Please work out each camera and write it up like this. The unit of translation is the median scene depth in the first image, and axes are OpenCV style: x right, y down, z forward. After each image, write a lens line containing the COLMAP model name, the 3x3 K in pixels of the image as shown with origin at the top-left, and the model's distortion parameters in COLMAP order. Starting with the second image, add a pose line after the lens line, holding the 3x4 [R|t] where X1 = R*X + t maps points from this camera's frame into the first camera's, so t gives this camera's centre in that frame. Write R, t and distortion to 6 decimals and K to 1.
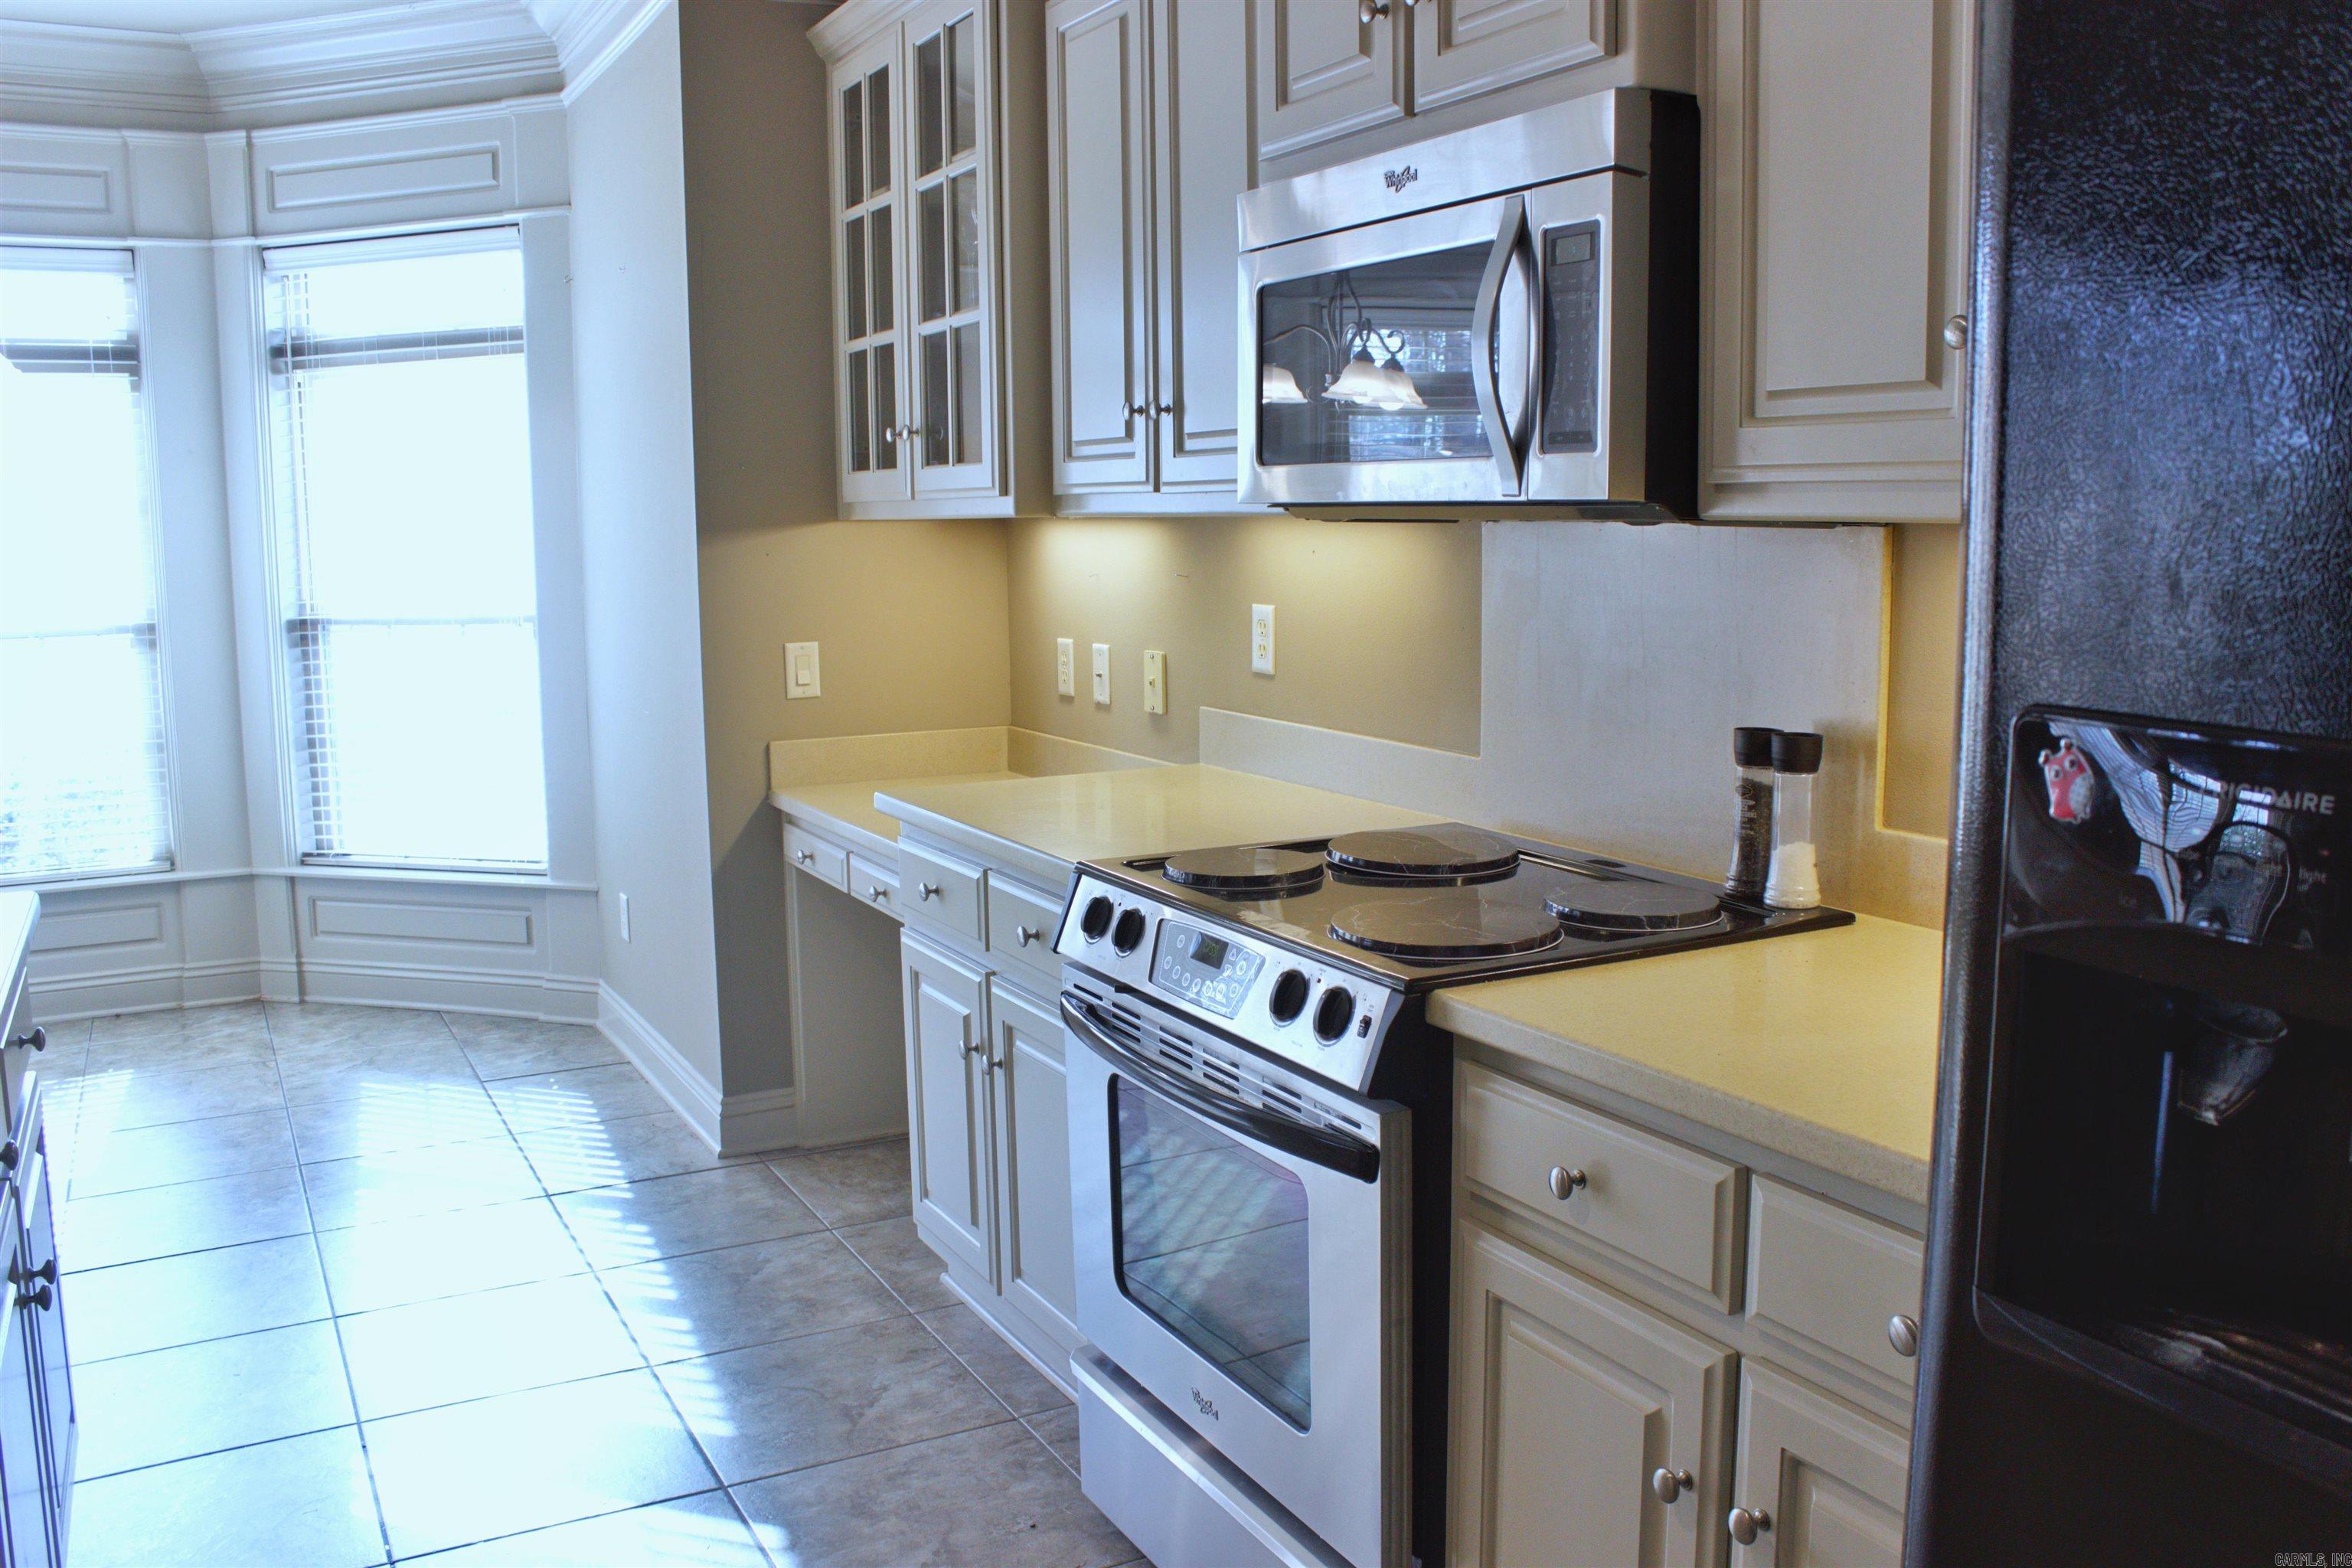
lens RADIAL K [[1929.9, 0, 1240.8], [0, 1929.9, 792.1], [0, 0, 1]] dist [-0.170083, 0.117243]
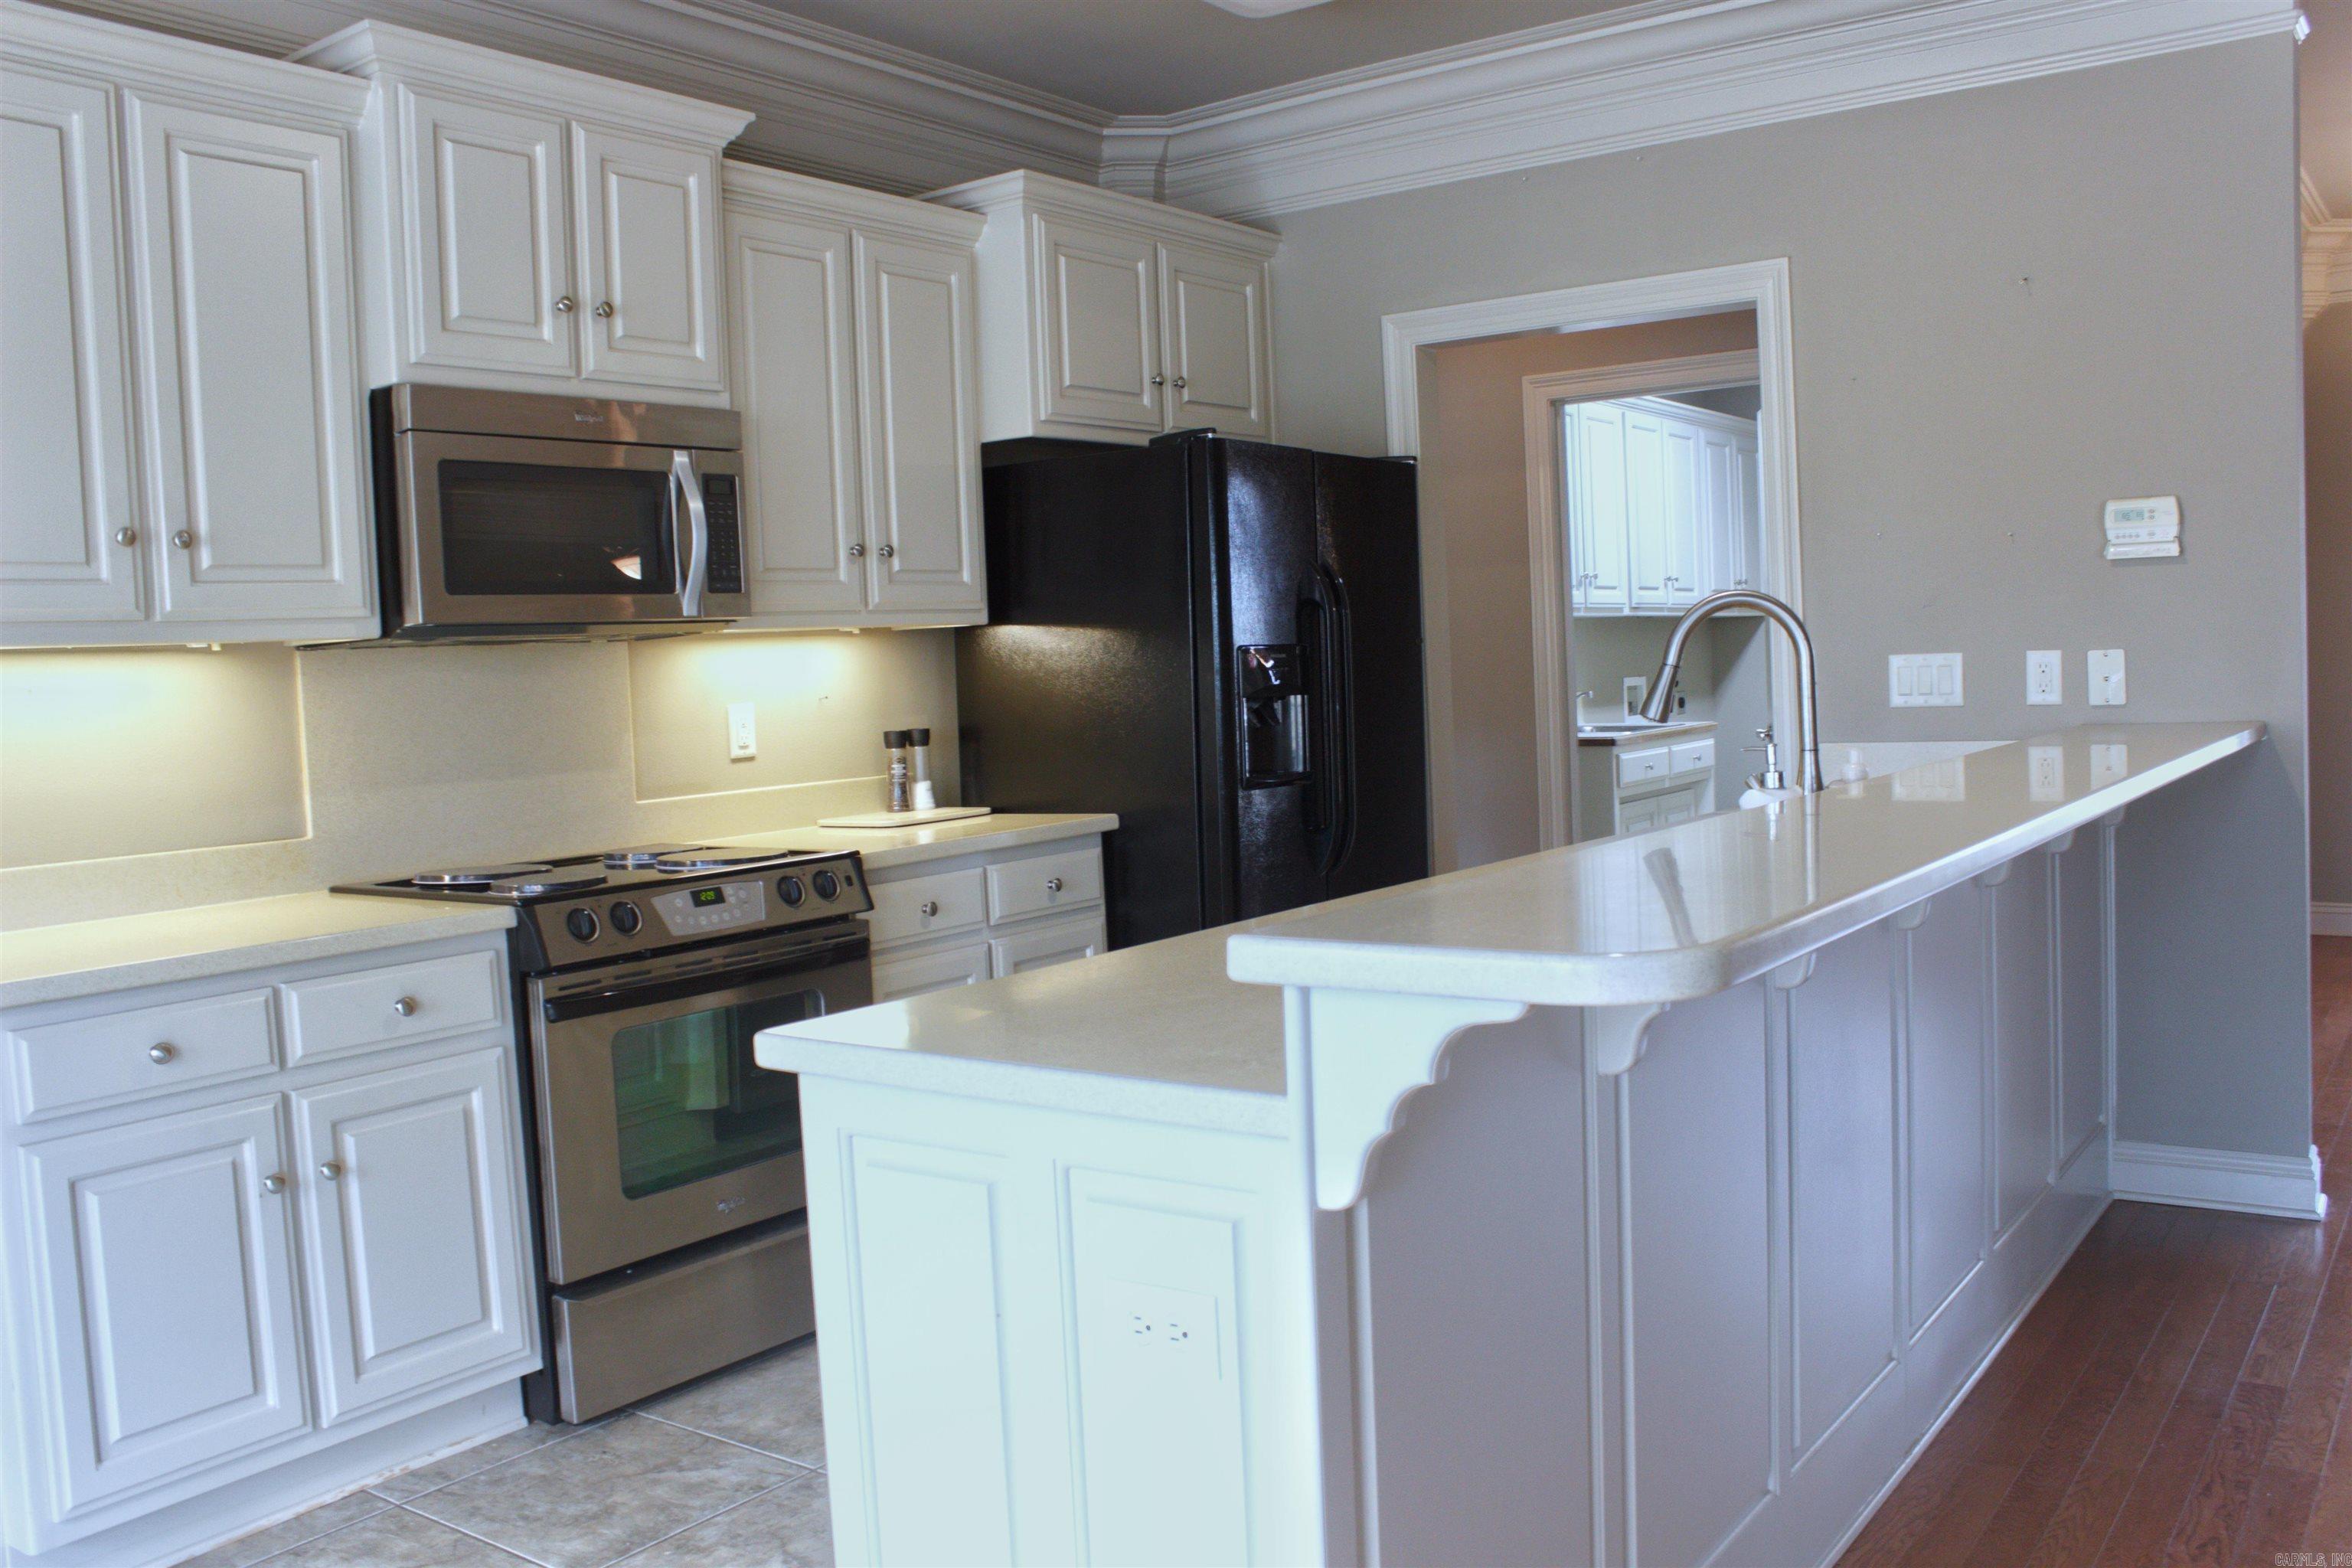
lens RADIAL K [[1952.0, 0, 1185.2], [0, 1952.0, 773.9], [0, 0, 1]] dist [-0.170370, 0.141835]
pose [[-0.412544, -0.023325, 0.910639, -0.678168], [0.180125, 0.977845, 0.106648, -0.048230], [-0.892952, 0.208026, -0.399202, 0.533299]]
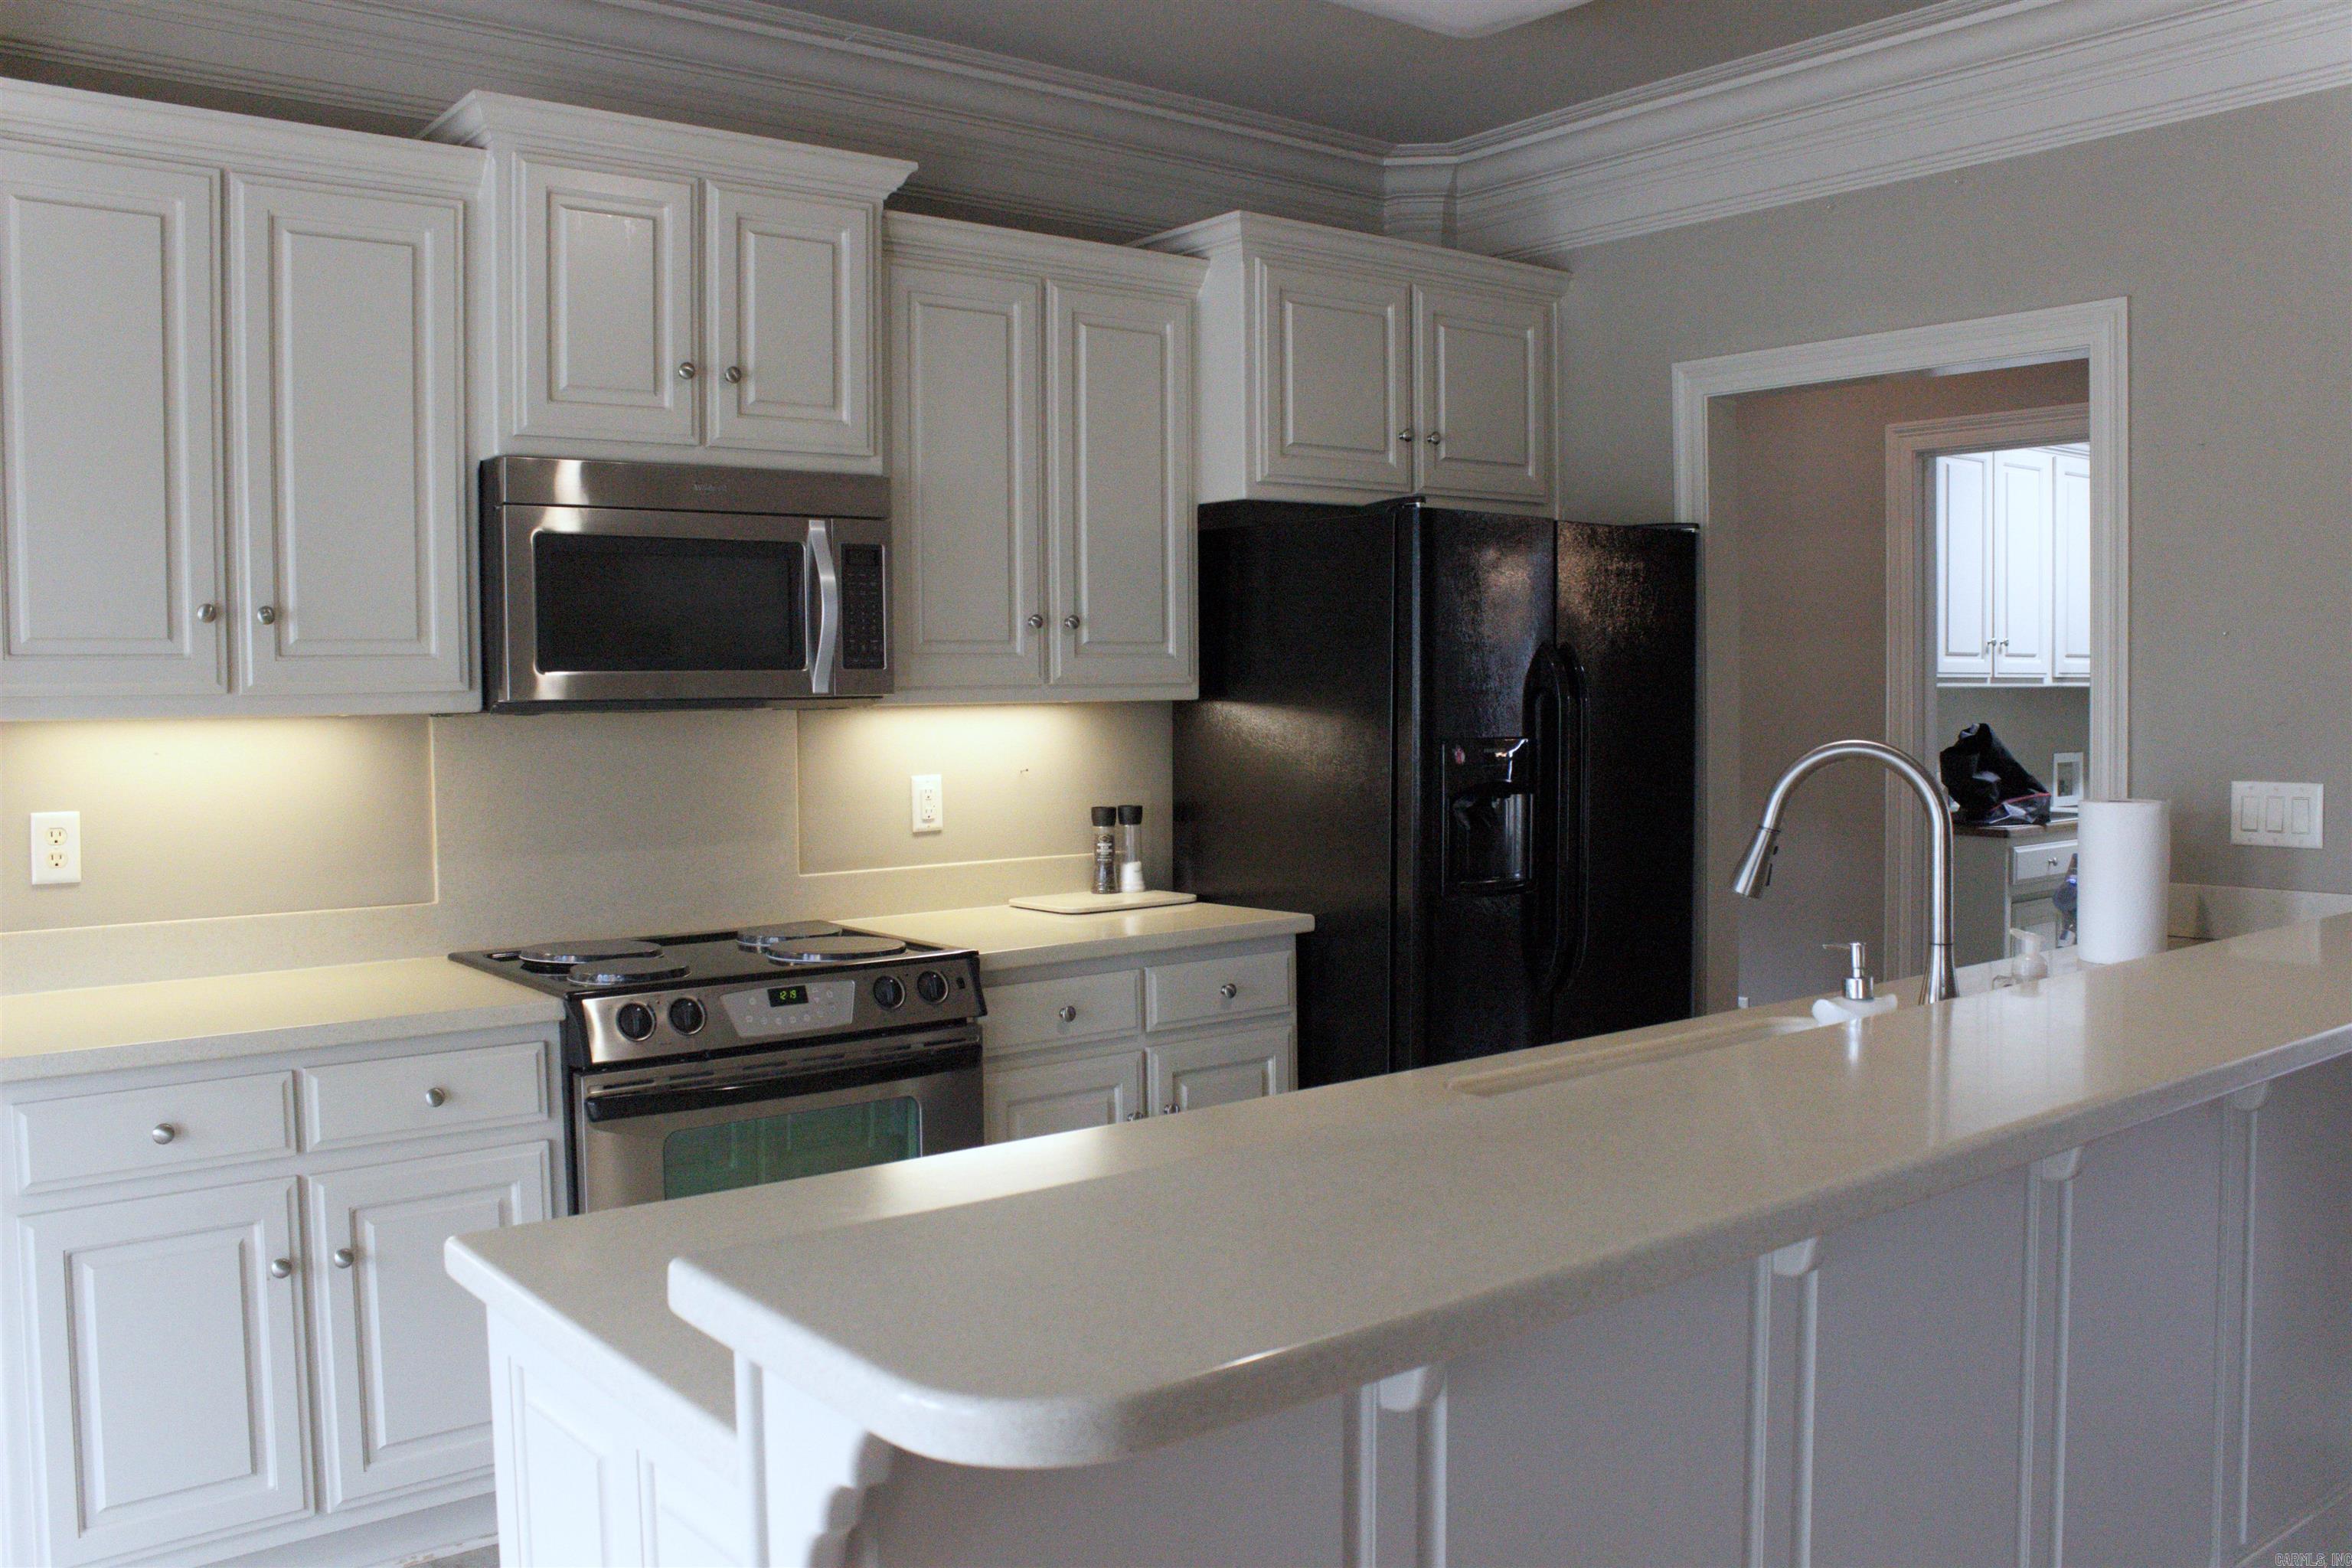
lens RADIAL K [[1961.5, 0, 1176.0], [0, 1961.5, 784.0], [0, 0, 1]] dist [-0.178109, 0.164180]
pose [[-0.156980, -0.036086, 0.986942, -0.652163], [0.154315, 0.986161, 0.060603, -0.053015], [-0.975471, 0.161814, -0.149239, 0.383891]]
